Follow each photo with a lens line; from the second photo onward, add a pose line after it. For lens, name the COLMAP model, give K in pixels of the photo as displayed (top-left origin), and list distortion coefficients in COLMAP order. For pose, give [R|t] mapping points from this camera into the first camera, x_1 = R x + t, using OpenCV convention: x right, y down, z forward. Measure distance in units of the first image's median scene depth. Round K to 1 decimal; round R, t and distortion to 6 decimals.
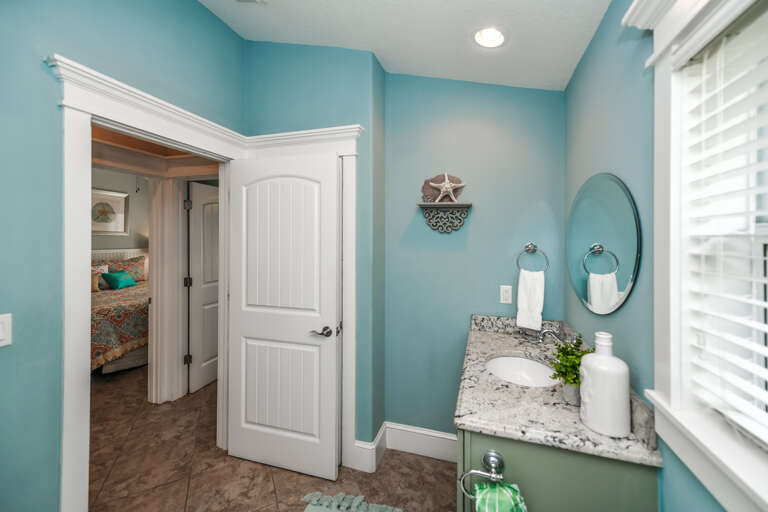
lens RADIAL K [[310.1, 0, 383.3], [0, 310.1, 241.2], [0, 0, 1]] dist [0.000129, -0.000022]
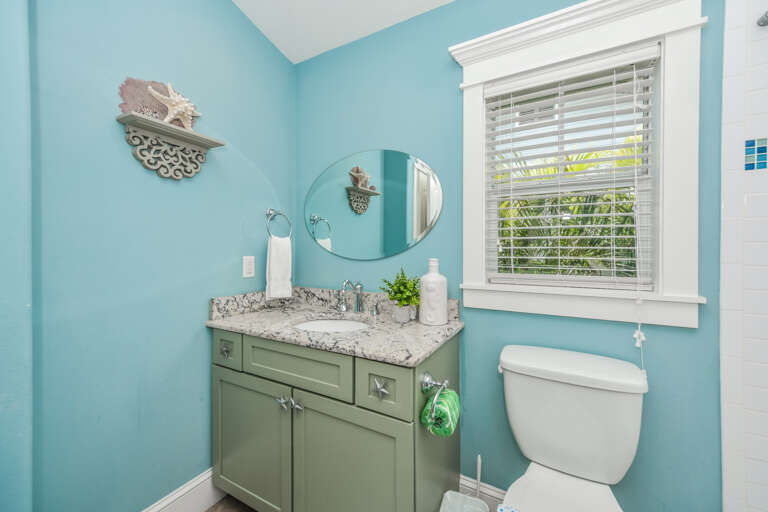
lens RADIAL K [[306.0, 0, 384.0], [0, 306.0, 256.0], [0, 0, 1]] dist [-0.000269, -0.000010]
pose [[0.187092, -0.020665, 0.982125, -0.351171], [0.007443, 0.999780, 0.019619, 0.126215], [-0.982314, 0.003640, 0.187205, 0.470847]]
